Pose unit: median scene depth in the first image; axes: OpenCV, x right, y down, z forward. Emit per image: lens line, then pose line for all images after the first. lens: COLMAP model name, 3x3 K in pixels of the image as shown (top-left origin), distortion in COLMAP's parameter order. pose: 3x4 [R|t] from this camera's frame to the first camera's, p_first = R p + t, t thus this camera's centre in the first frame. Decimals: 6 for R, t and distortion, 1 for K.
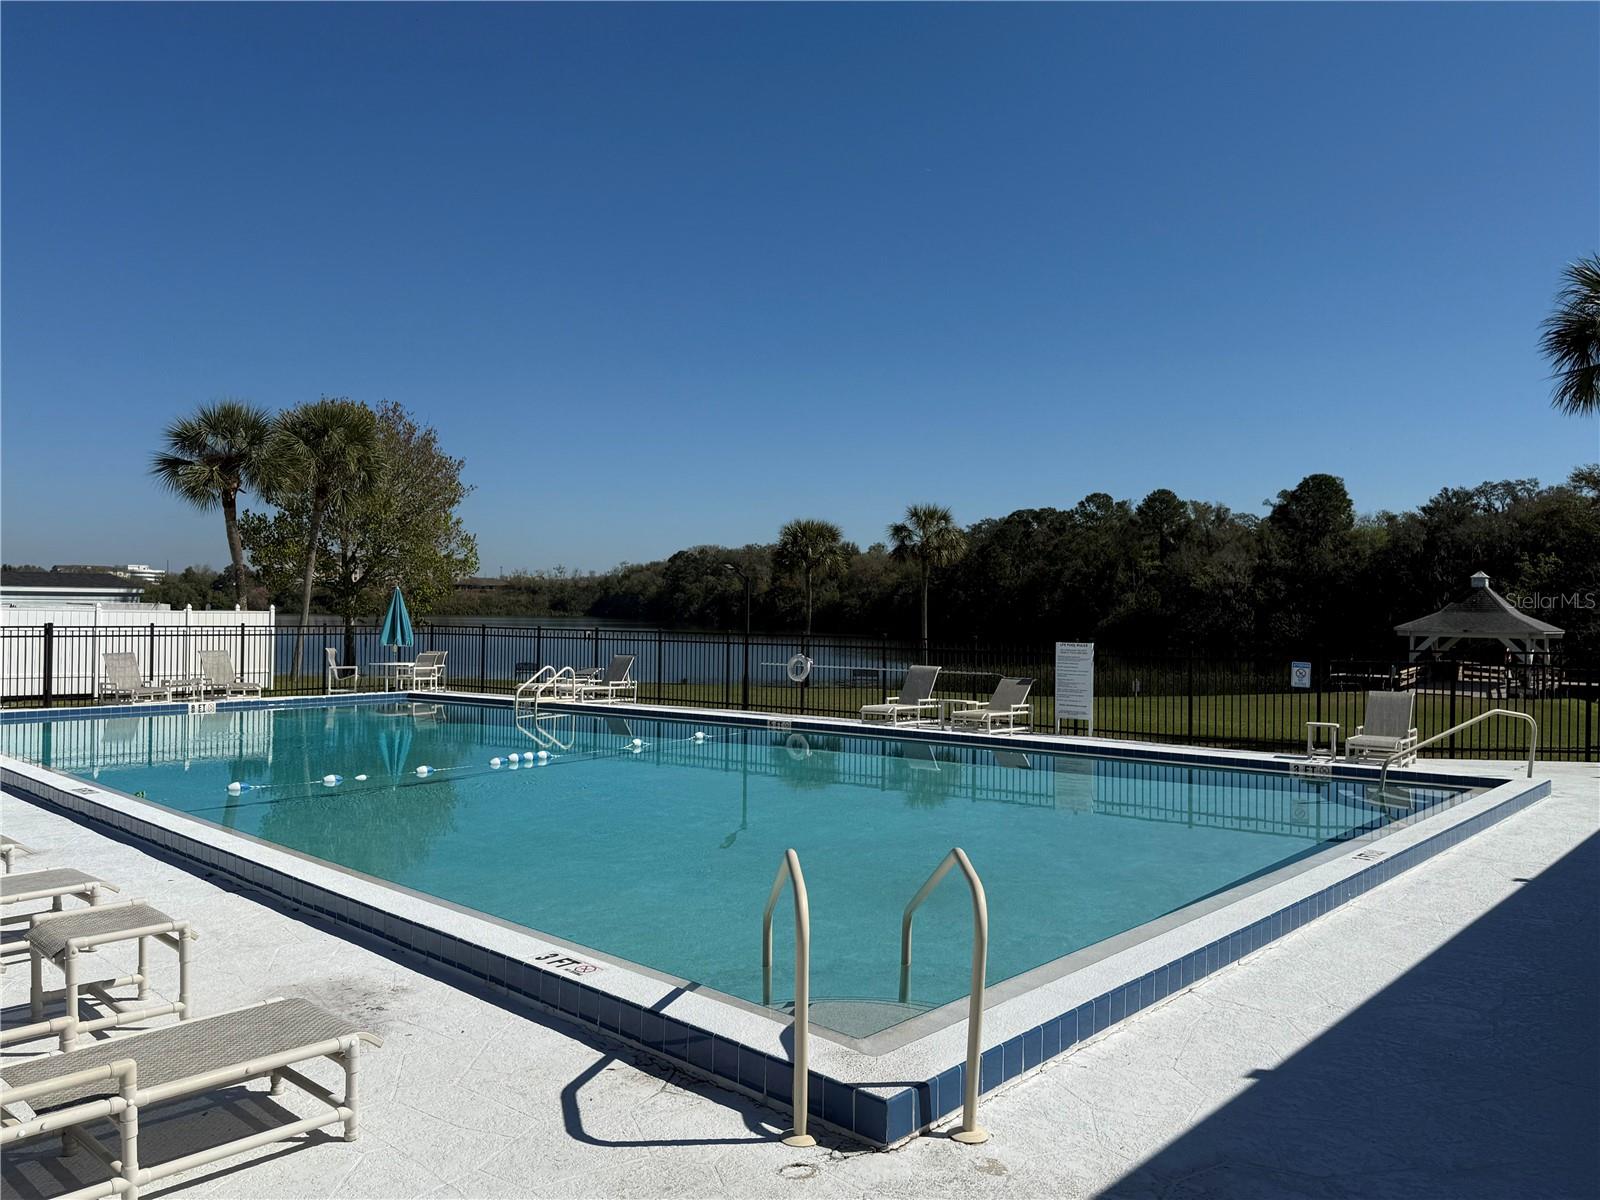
lens RADIAL K [[1187.4, 0, 800.0], [0, 1187.4, 600.0], [0, 0, 1]] dist [0.044523, -0.090214]
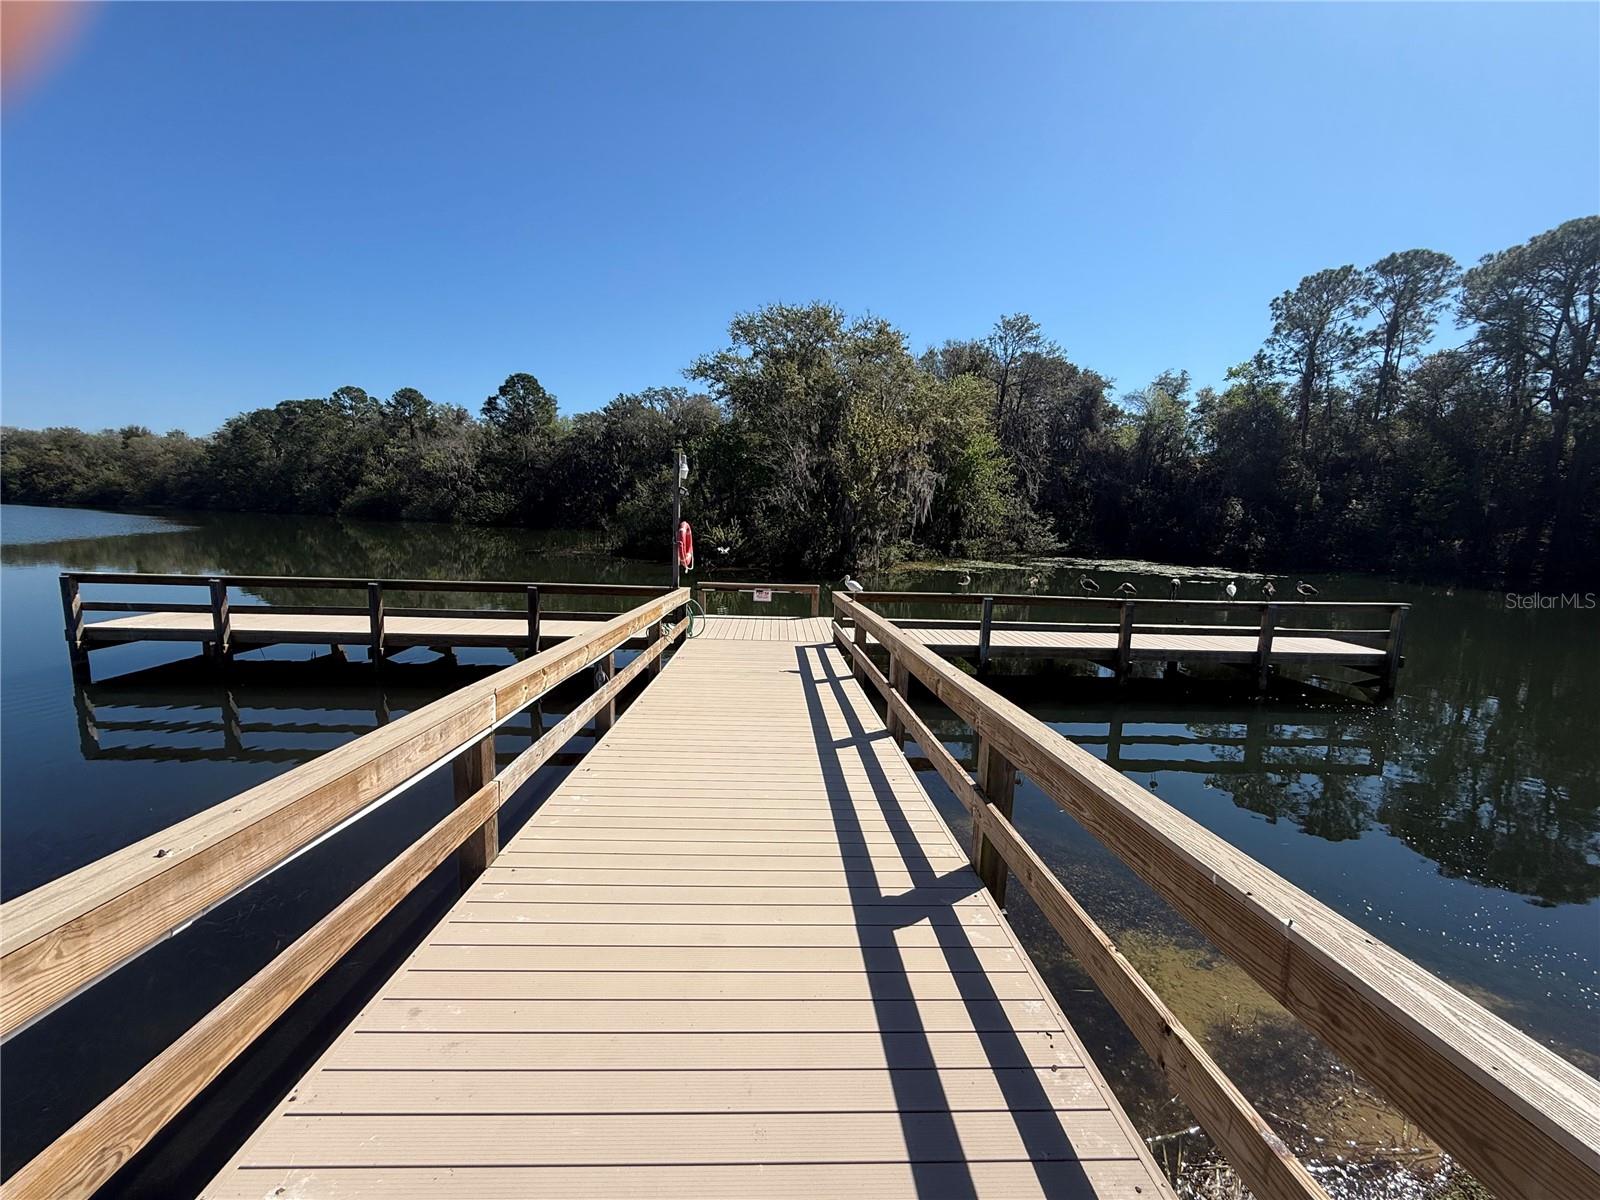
lens RADIAL K [[636.5, 0, 796.2], [0, 636.5, 602.3], [0, 0, 1]] dist [0.000517, -0.000448]
pose [[0.740437, -0.084012, 0.666854, 0.177871], [-0.025617, 0.987909, 0.152904, 0.012354], [-0.671637, -0.130299, 0.729333, 0.302030]]
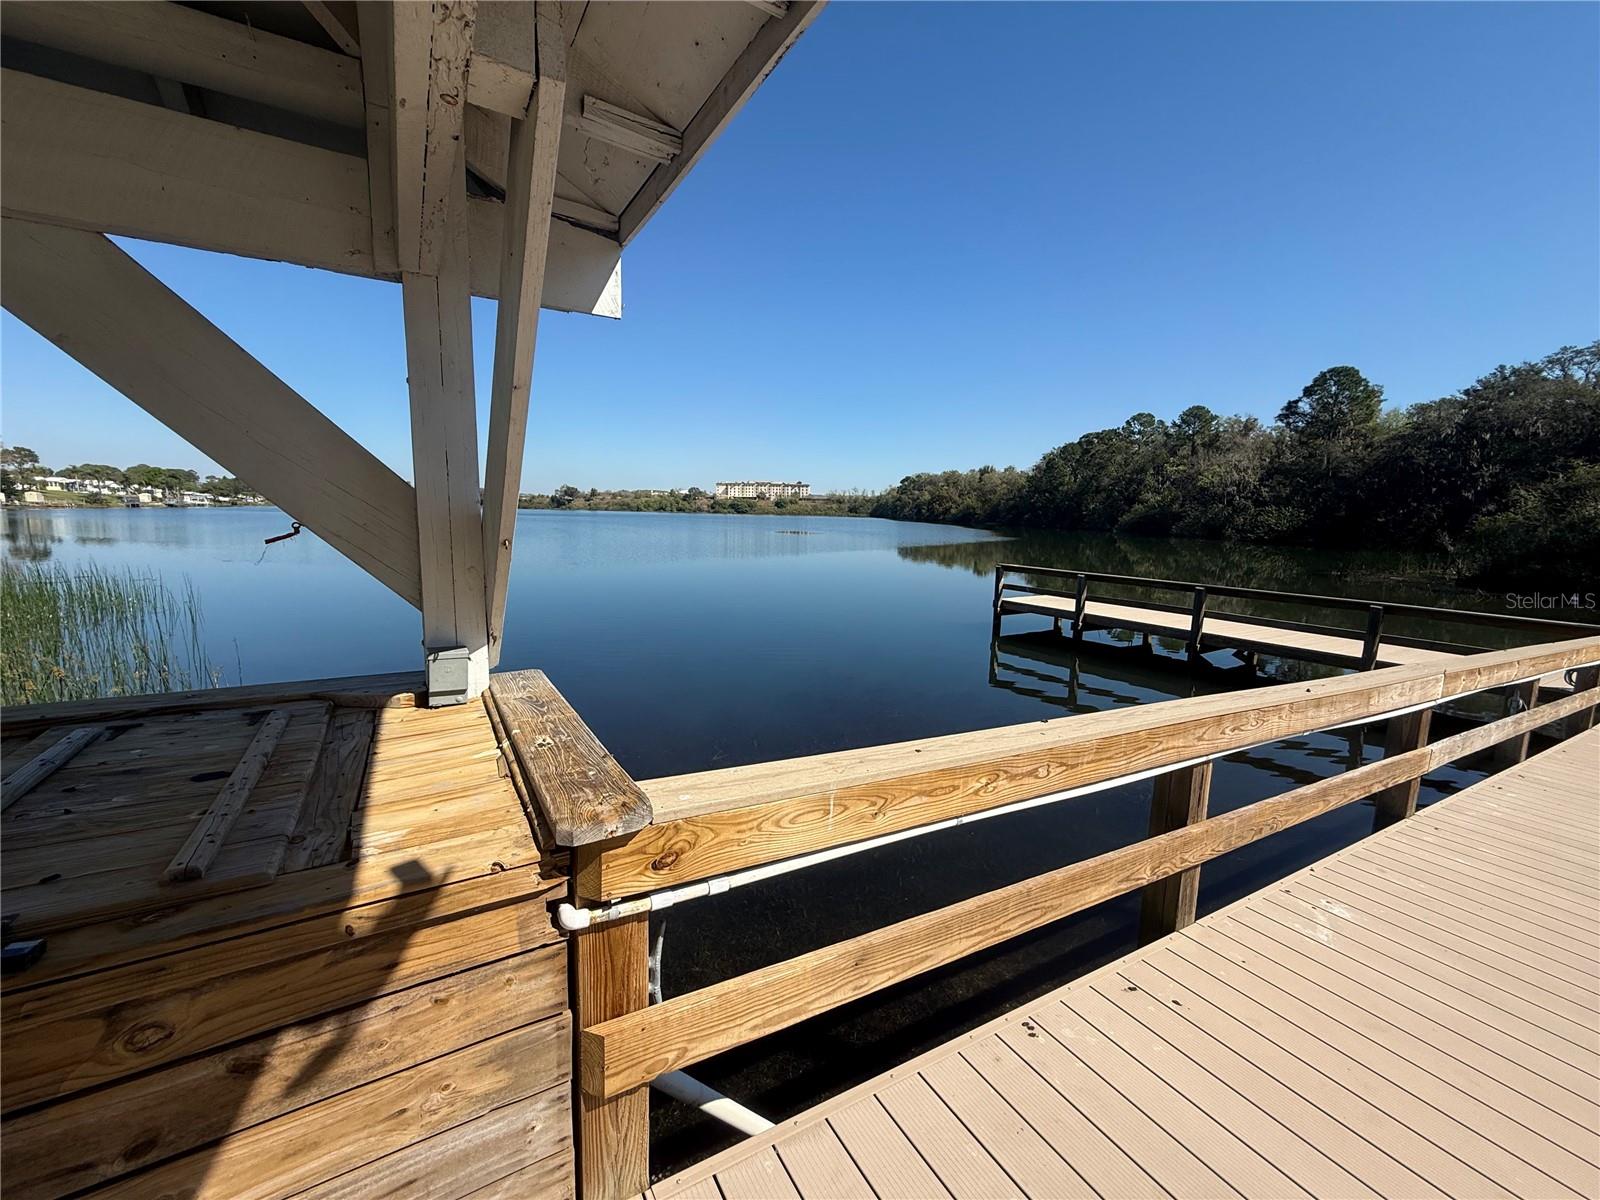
lens RADIAL K [[636.5, 0, 796.2], [0, 636.5, 602.3], [0, 0, 1]] dist [0.000517, -0.000448]
pose [[0.944150, 0.053632, -0.325121, 0.170548], [-0.005914, 0.989265, 0.146015, 0.012570], [0.329462, -0.135938, 0.934332, 0.294857]]
